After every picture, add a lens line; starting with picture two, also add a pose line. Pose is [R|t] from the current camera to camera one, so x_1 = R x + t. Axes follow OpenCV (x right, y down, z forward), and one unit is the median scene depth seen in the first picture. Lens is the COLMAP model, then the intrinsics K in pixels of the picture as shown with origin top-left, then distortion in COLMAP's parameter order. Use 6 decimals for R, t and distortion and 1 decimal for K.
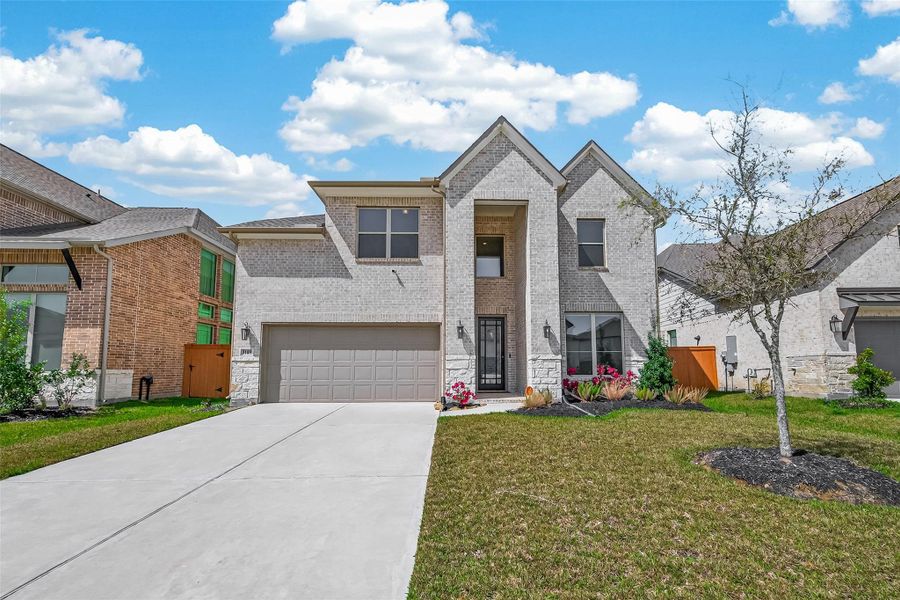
lens RADIAL K [[356.1, 0, 447.1], [0, 356.1, 298.6], [0, 0, 1]] dist [0.003444, 0.000242]
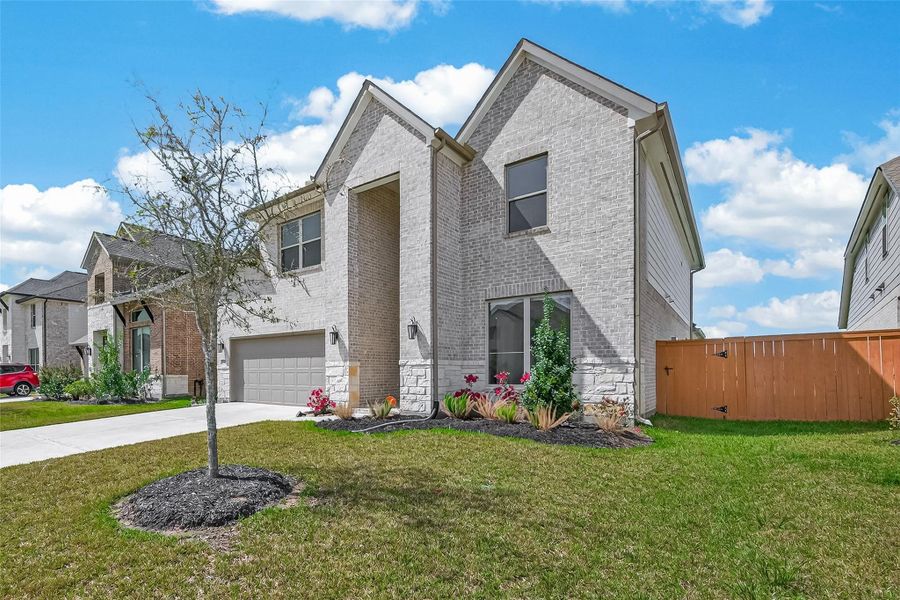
lens RADIAL K [[460.6, 0, 448.4], [0, 460.6, 316.7], [0, 0, 1]] dist [-0.000603, -0.000039]
pose [[0.763531, -0.076064, -0.641276, 0.998237], [0.126079, 0.991487, 0.032511, 0.034361], [0.633344, -0.105675, 0.766621, 0.237317]]
